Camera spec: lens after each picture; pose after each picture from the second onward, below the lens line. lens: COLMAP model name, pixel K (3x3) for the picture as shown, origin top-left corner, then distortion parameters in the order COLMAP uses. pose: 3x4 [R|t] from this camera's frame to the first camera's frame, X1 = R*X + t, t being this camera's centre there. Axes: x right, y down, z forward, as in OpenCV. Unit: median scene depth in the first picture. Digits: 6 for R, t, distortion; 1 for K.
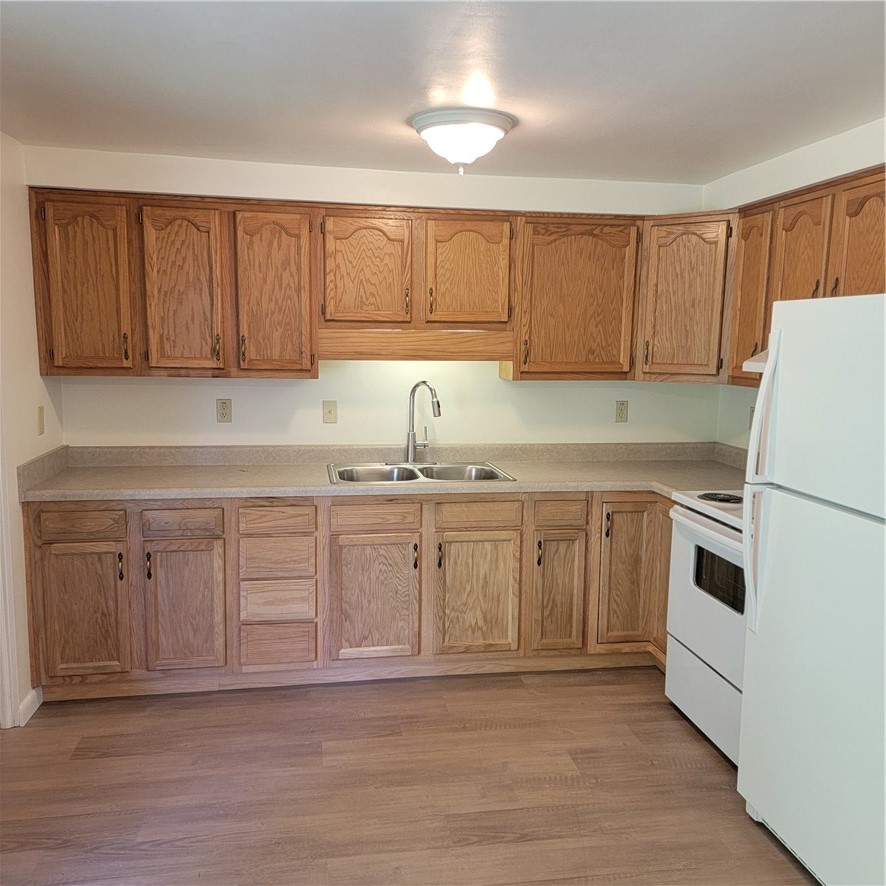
lens RADIAL K [[822.2, 0, 430.7], [0, 822.2, 450.4], [0, 0, 1]] dist [0.108215, -0.109071]
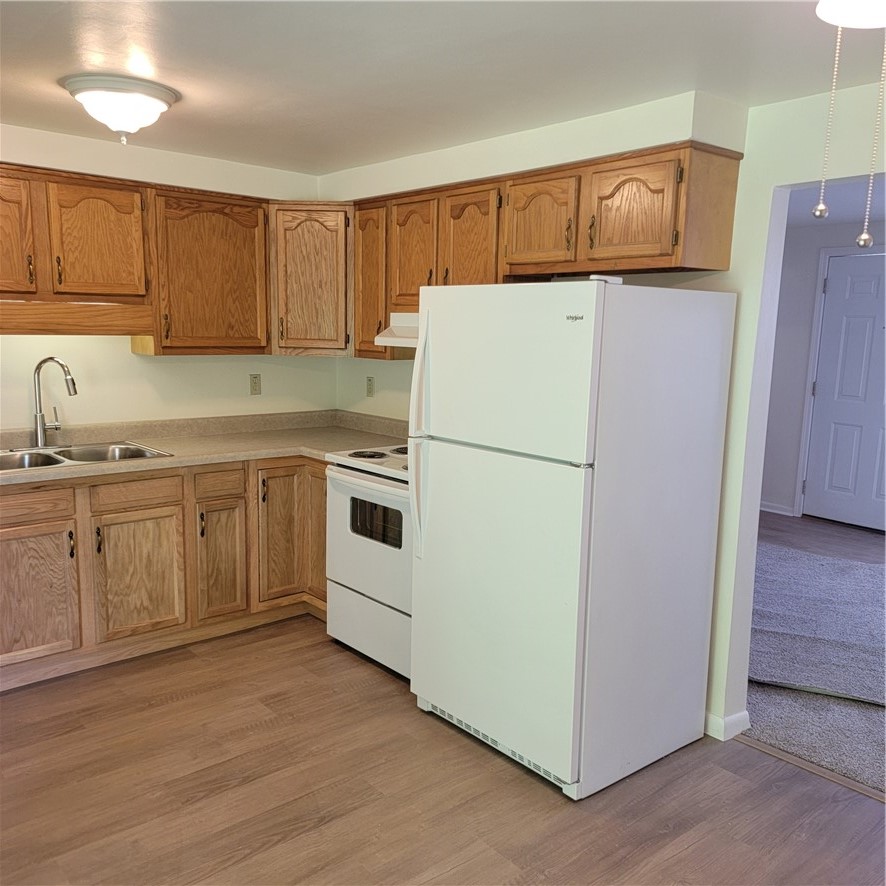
lens RADIAL K [[825.1, 0, 441.9], [0, 825.1, 455.4], [0, 0, 1]] dist [0.107119, -0.128927]
pose [[0.851568, -0.079914, 0.518117, -0.141948], [0.063198, 0.996754, 0.049866, 0.006178], [-0.520421, -0.009721, 0.853855, -0.033466]]
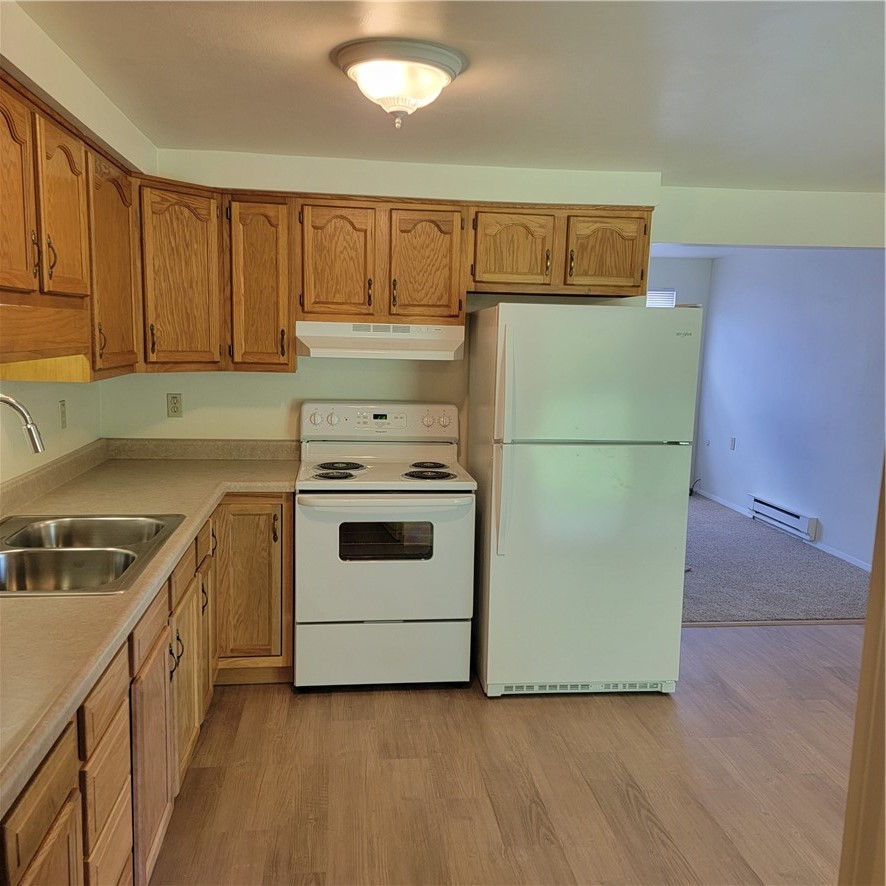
lens RADIAL K [[822.0, 0, 445.4], [0, 822.0, 449.6], [0, 0, 1]] dist [0.075782, -0.011116]
pose [[0.026780, -0.150860, 0.988192, -0.614733], [0.112741, 0.982696, 0.146966, -0.103121], [-0.993263, 0.107474, 0.043324, 0.720532]]
